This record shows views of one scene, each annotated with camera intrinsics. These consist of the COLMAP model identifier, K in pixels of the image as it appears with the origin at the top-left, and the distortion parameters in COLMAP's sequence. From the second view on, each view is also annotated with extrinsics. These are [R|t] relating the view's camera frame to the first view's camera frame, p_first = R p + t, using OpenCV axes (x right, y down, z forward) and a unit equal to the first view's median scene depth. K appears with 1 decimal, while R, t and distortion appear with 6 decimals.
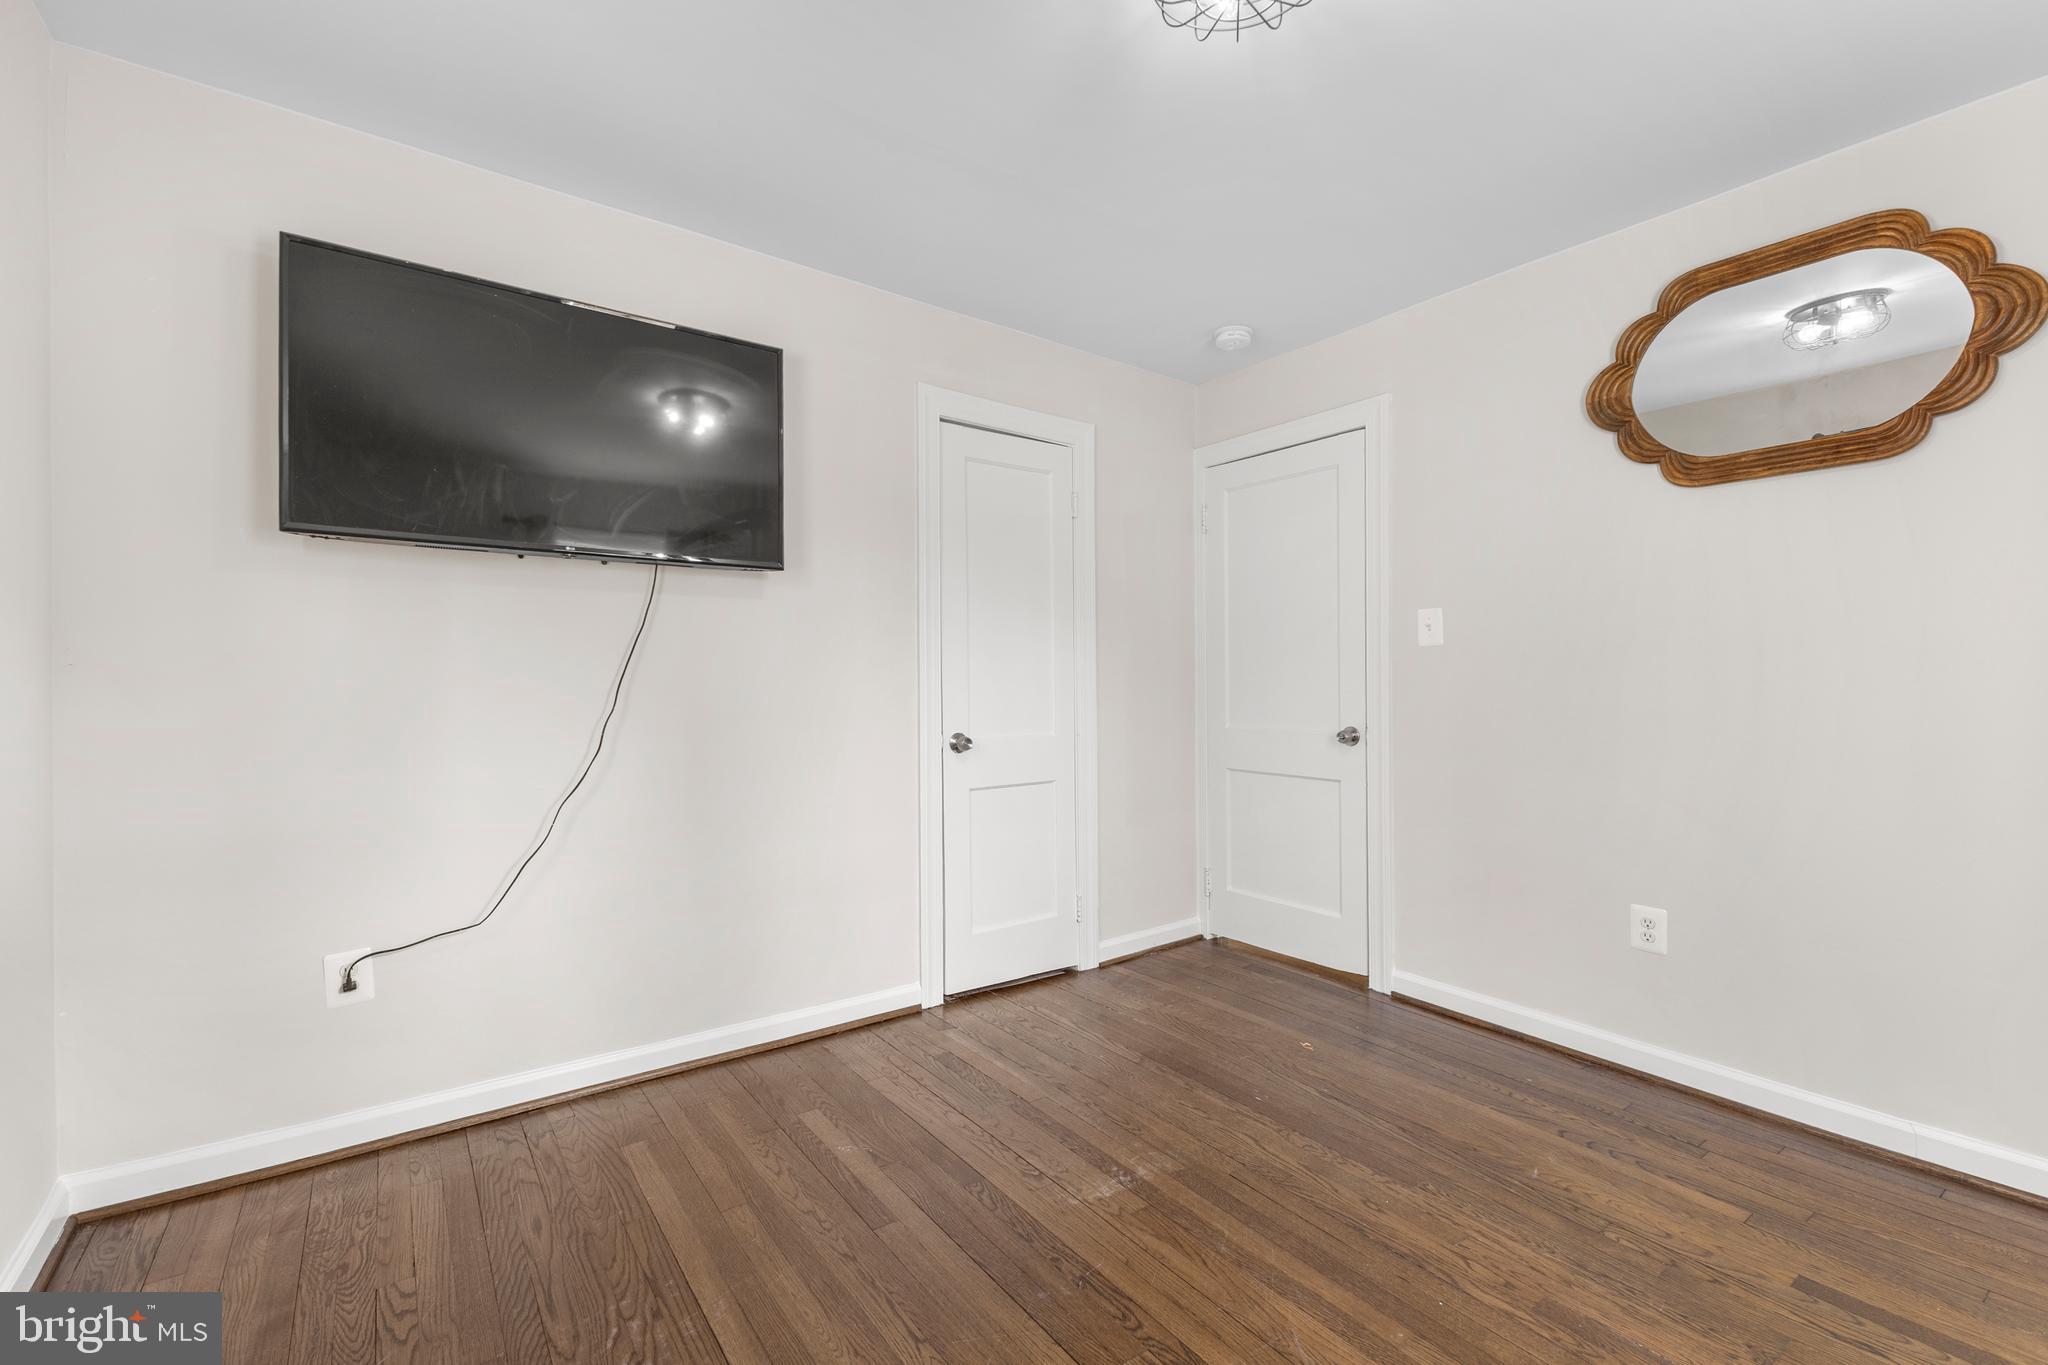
lens RADIAL K [[892.8, 0, 1007.5], [0, 892.8, 677.0], [0, 0, 1]] dist [0.011268, -0.001873]
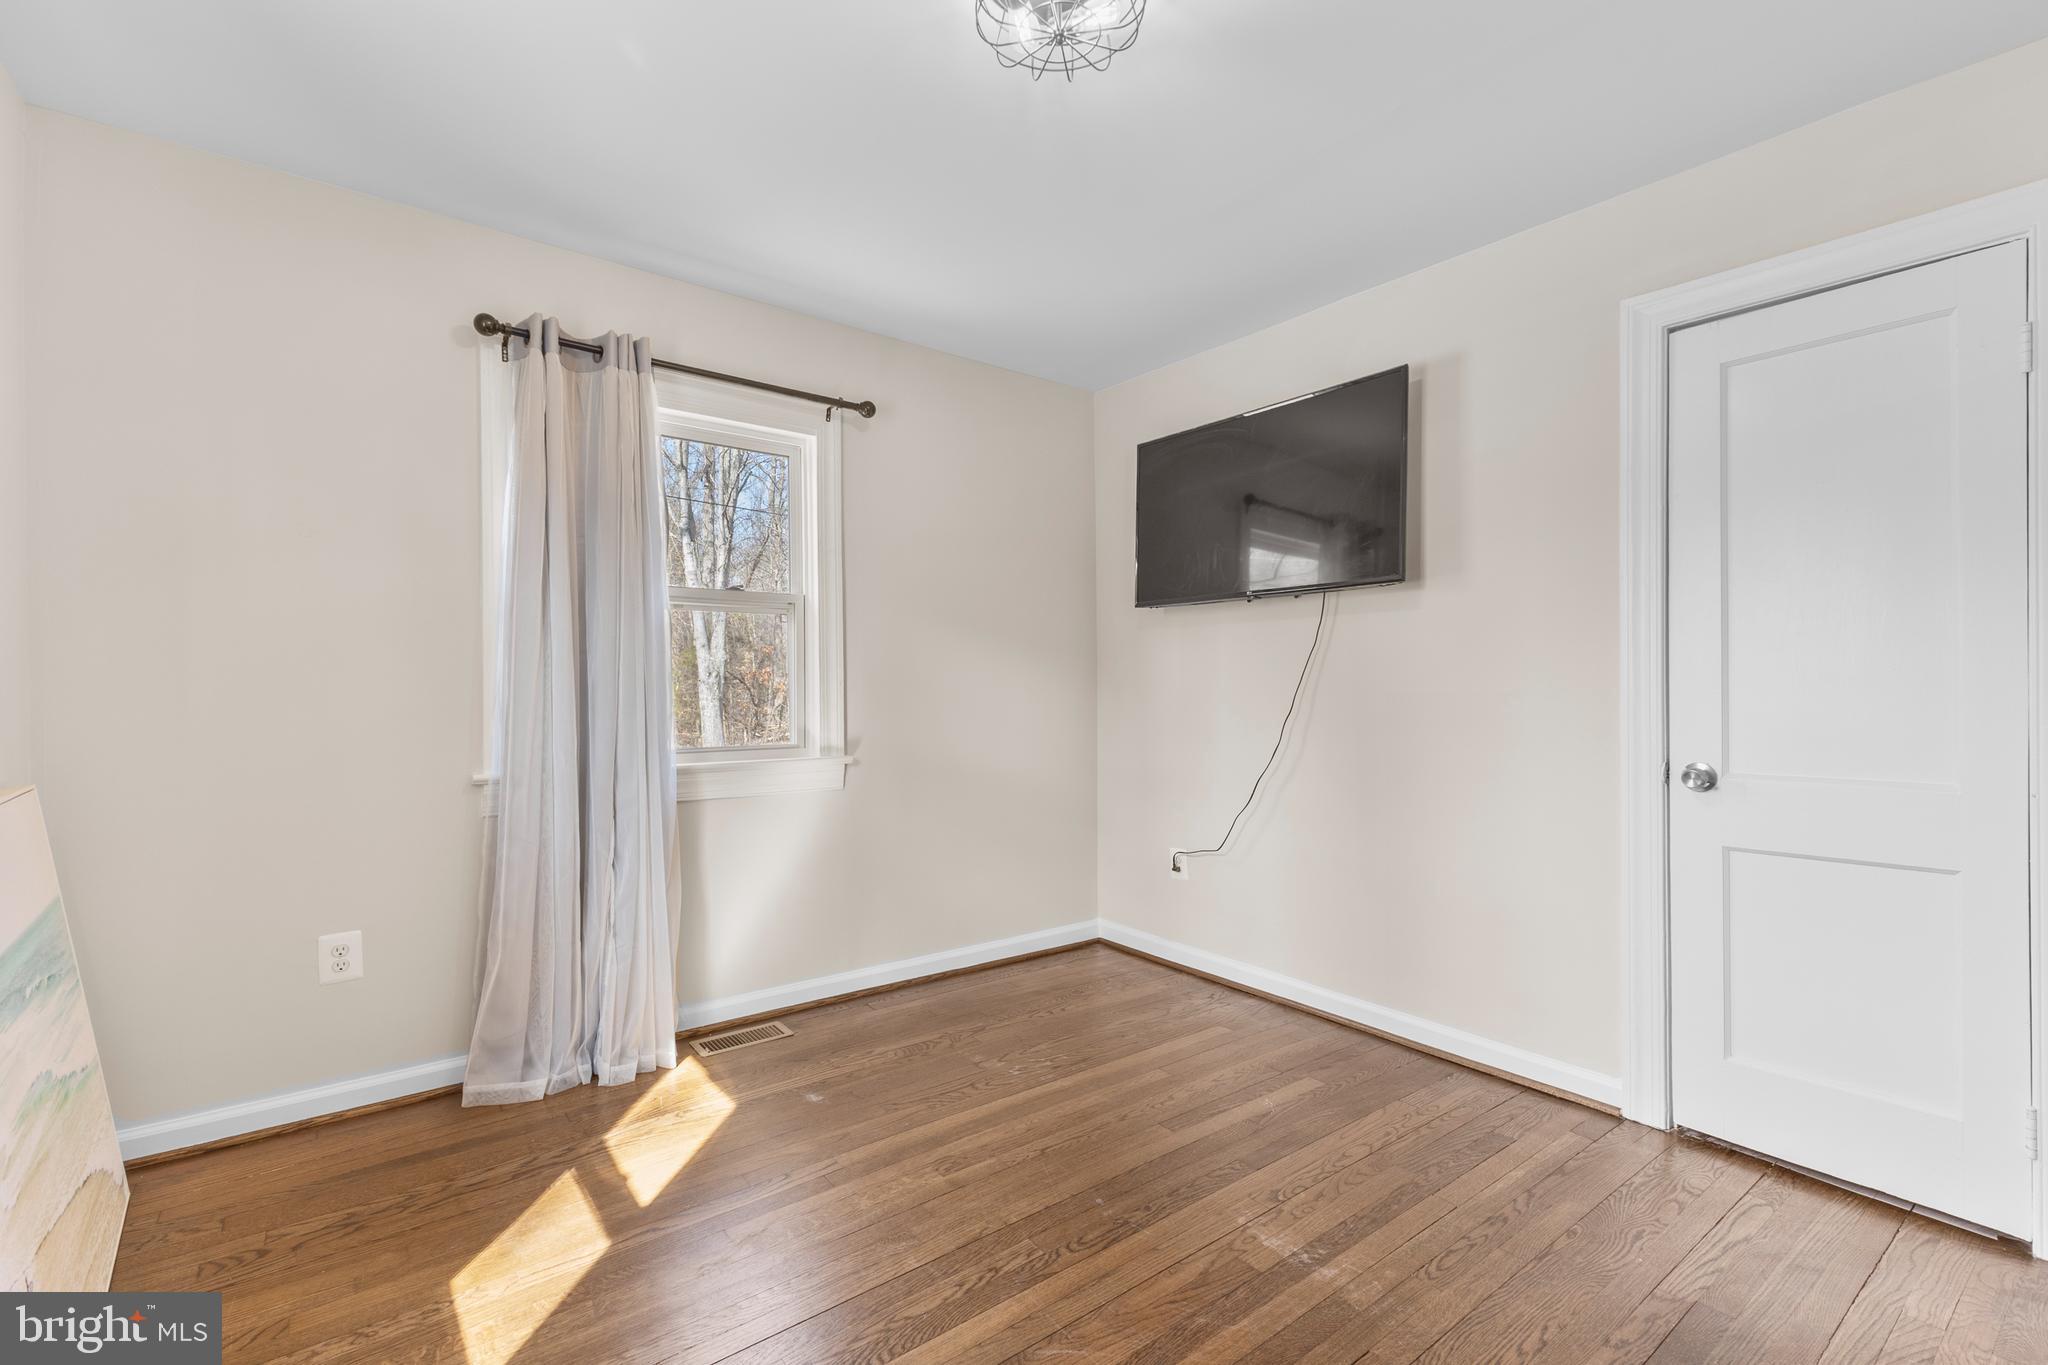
lens RADIAL K [[892.8, 0, 1019.7], [0, 892.8, 688.6], [0, 0, 1]] dist [0.011268, -0.001873]
pose [[0.029179, 0.003777, -0.999567, 0.917909], [0.004778, 0.999981, 0.003918, -0.002526], [0.999563, -0.004890, 0.029160, 0.640600]]
